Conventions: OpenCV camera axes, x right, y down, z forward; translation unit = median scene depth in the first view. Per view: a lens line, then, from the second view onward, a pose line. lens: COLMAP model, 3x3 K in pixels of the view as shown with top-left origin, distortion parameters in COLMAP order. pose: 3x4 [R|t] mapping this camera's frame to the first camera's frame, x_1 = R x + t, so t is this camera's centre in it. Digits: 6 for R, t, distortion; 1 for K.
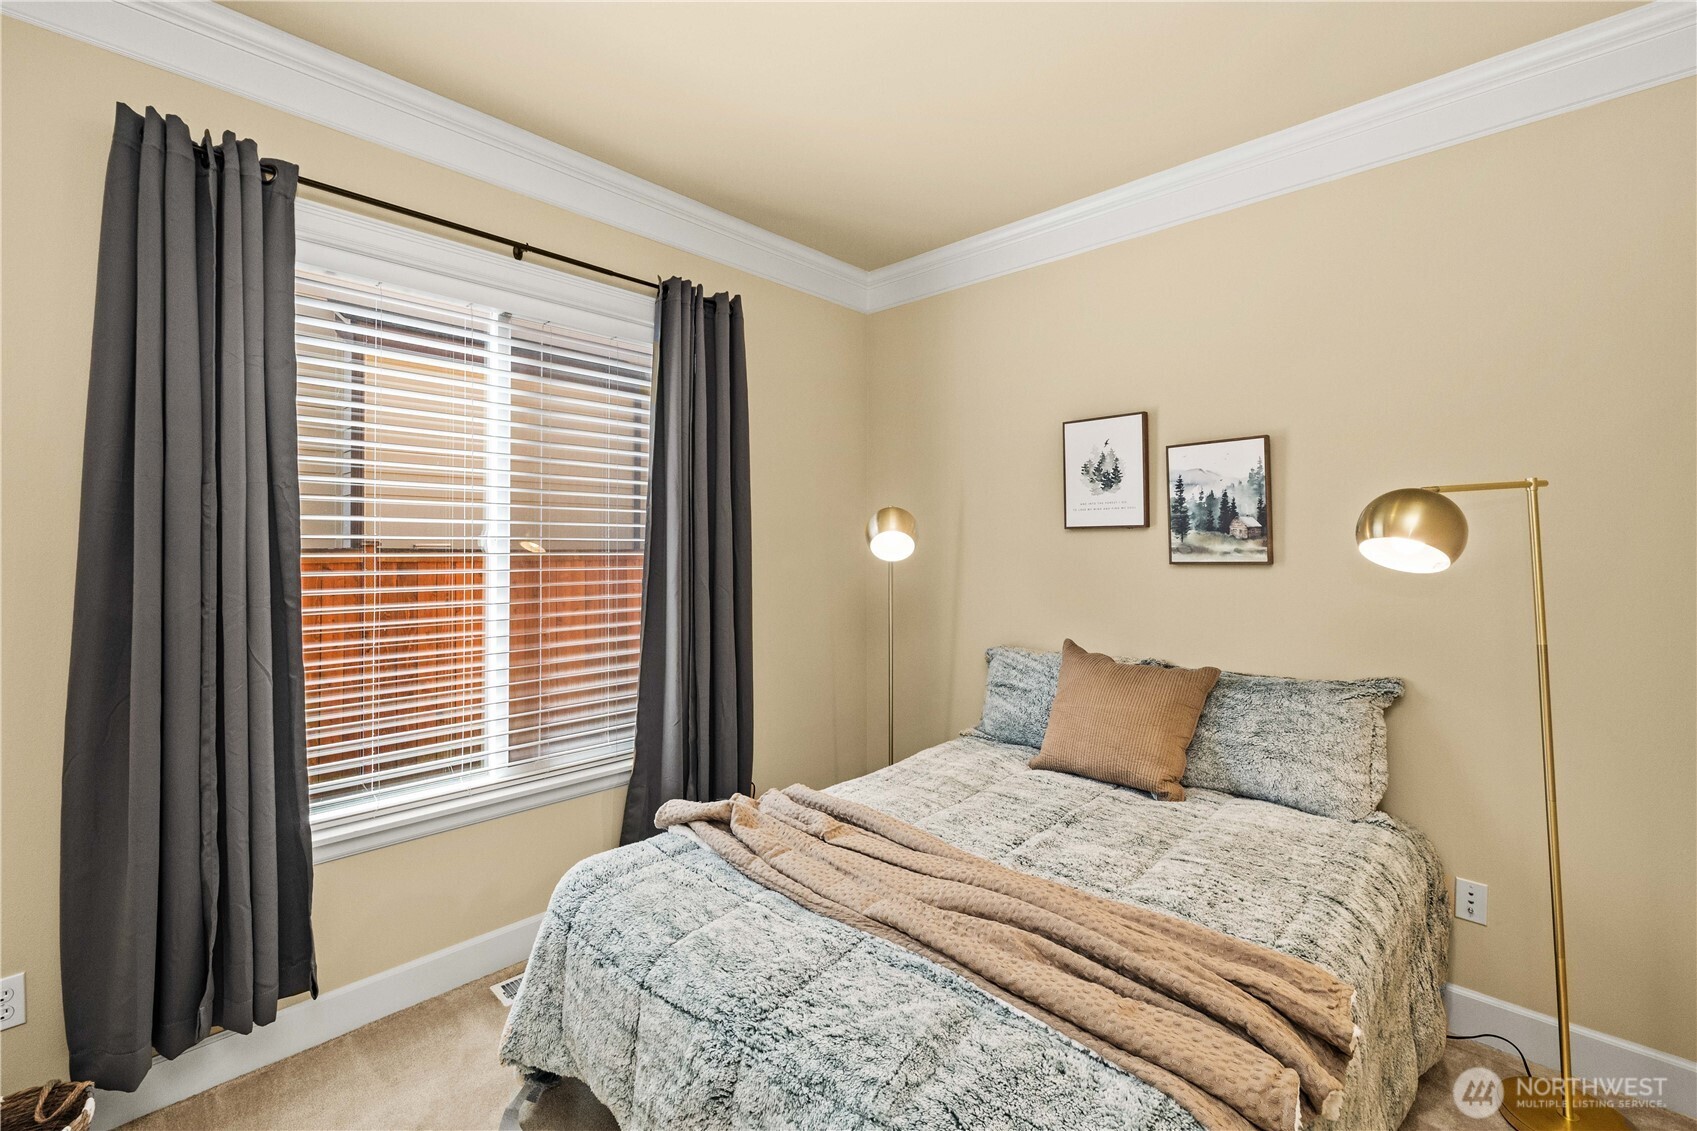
lens RADIAL K [[716.5, 0, 846.8], [0, 716.5, 548.9], [0, 0, 1]] dist [0.001083, 0.000129]
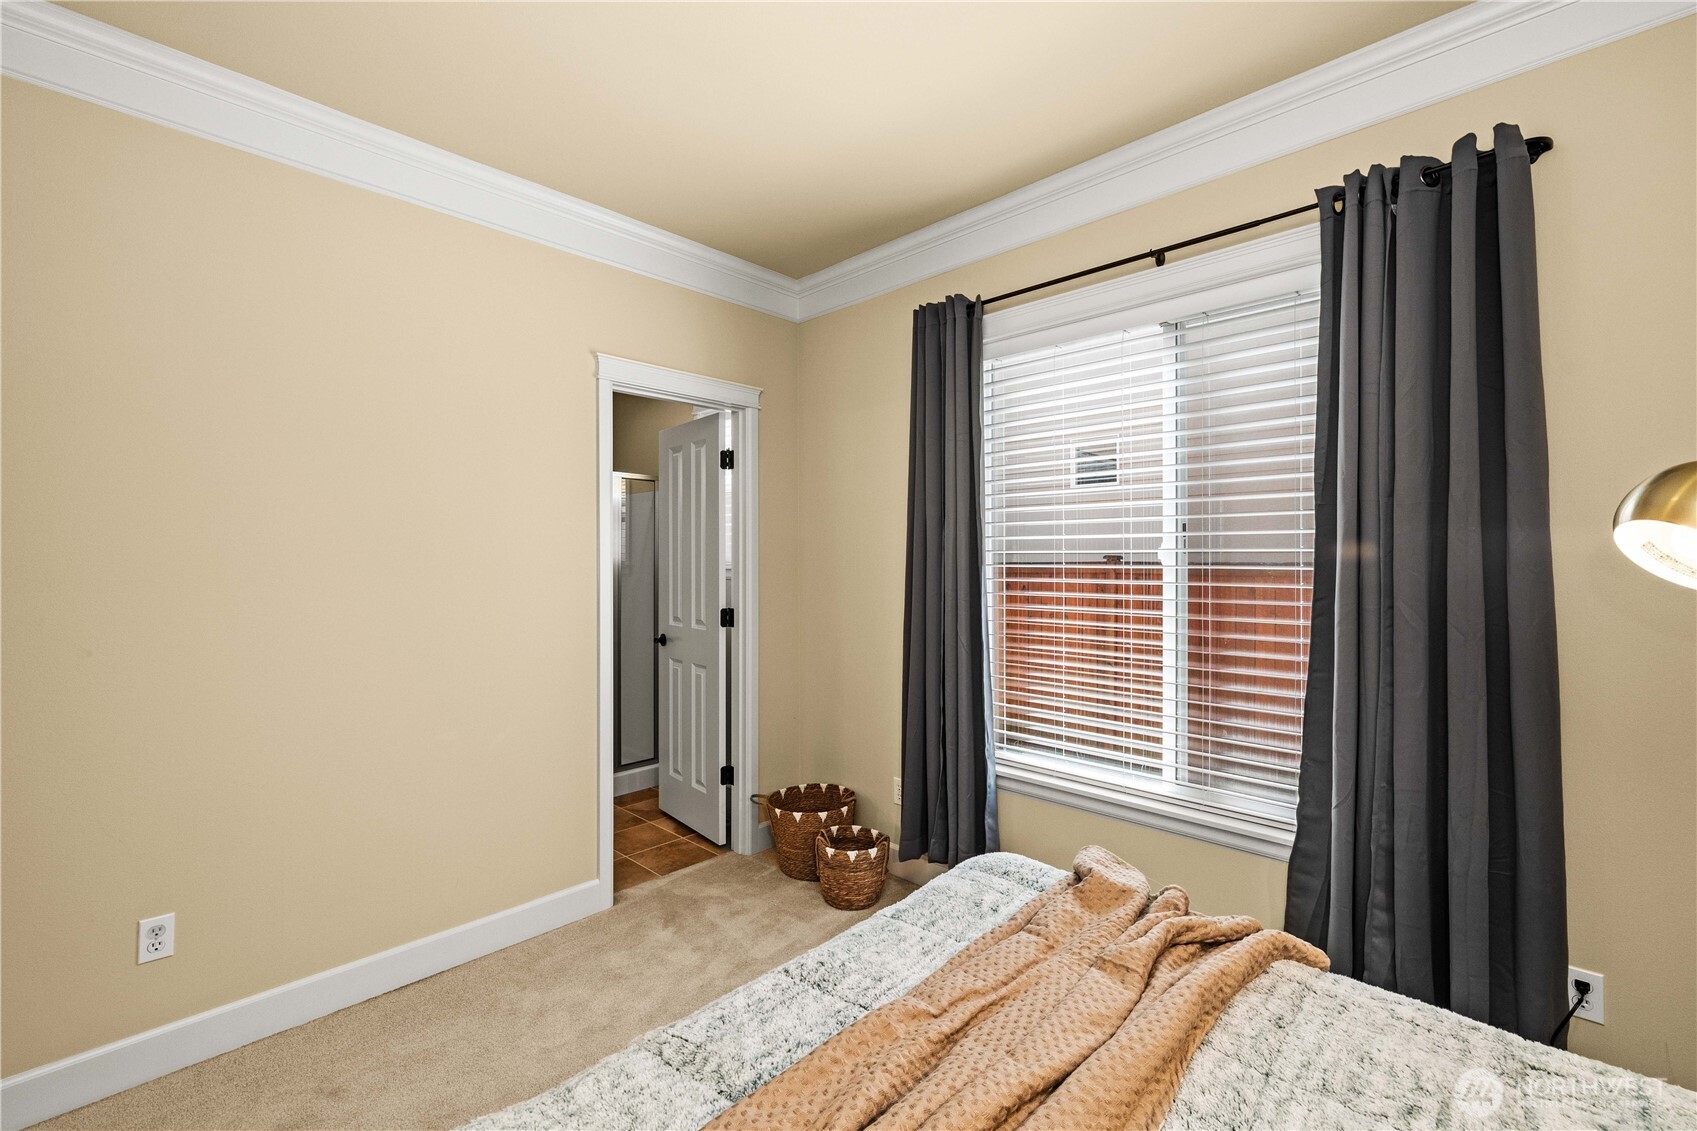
lens RADIAL K [[720.5, 0, 848.5], [0, 720.5, 565.5], [0, 0, 1]] dist [0.001278, 0.000236]
pose [[-0.016389, 0.005464, -0.999851, 0.522188], [-0.000455, 0.999985, 0.005472, 0.000594], [0.999866, 0.000544, -0.016386, 0.574317]]
